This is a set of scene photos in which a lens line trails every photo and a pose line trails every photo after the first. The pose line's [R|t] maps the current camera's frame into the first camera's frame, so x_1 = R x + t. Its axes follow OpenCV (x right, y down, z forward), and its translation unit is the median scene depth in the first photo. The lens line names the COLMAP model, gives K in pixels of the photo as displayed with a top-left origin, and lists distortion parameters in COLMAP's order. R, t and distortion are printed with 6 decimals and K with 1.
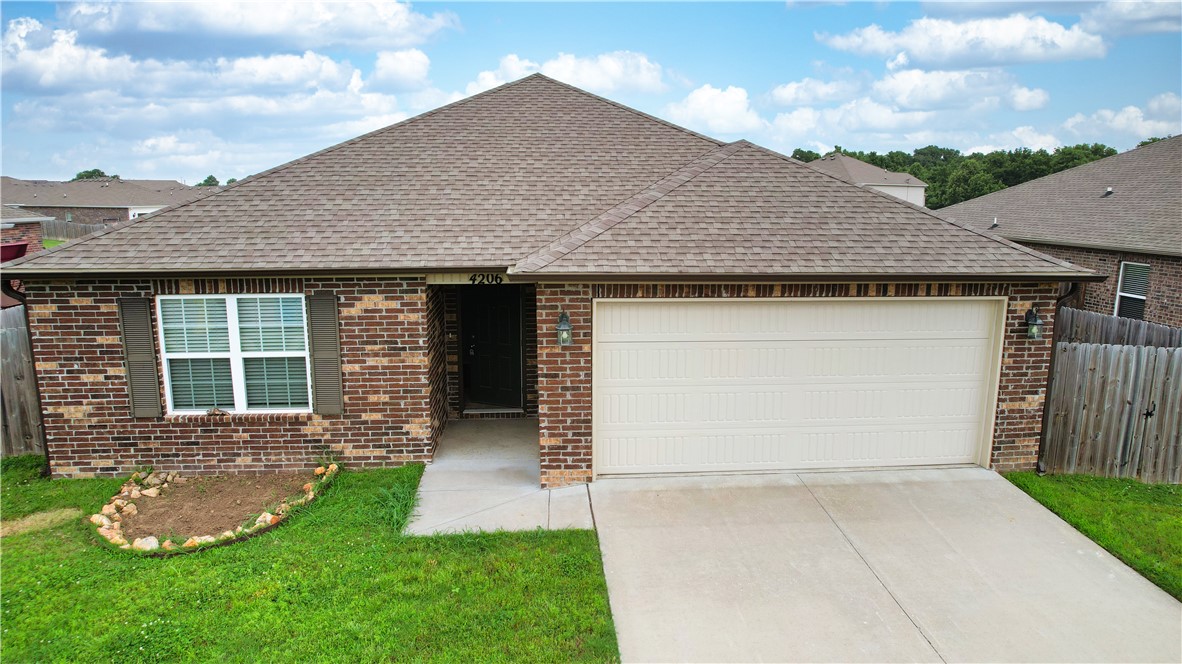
lens RADIAL K [[751.7, 0, 593.8], [0, 751.7, 334.5], [0, 0, 1]] dist [-0.096754, 0.094321]
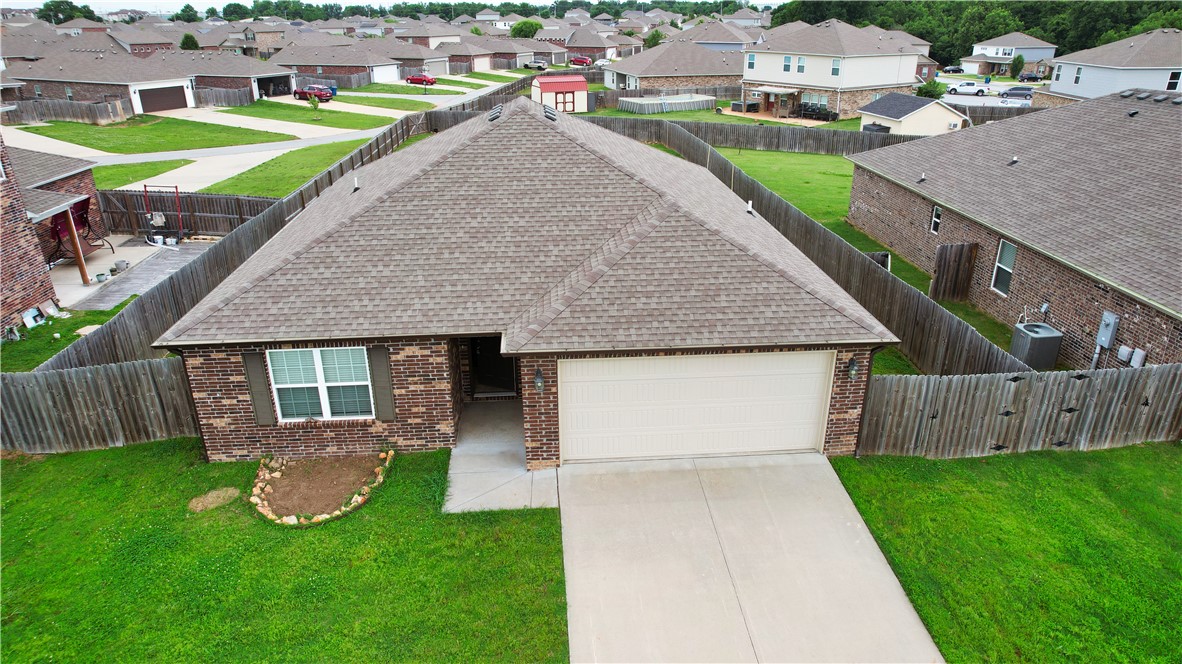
lens RADIAL K [[747.3, 0, 591.0], [0, 747.3, 332.0], [0, 0, 1]] dist [-0.067285, 0.052049]
pose [[0.999972, -0.004776, -0.005735, 0.071475], [0.005896, 0.976654, 0.214737, -0.400875], [0.004576, -0.214765, 0.976655, -0.447848]]
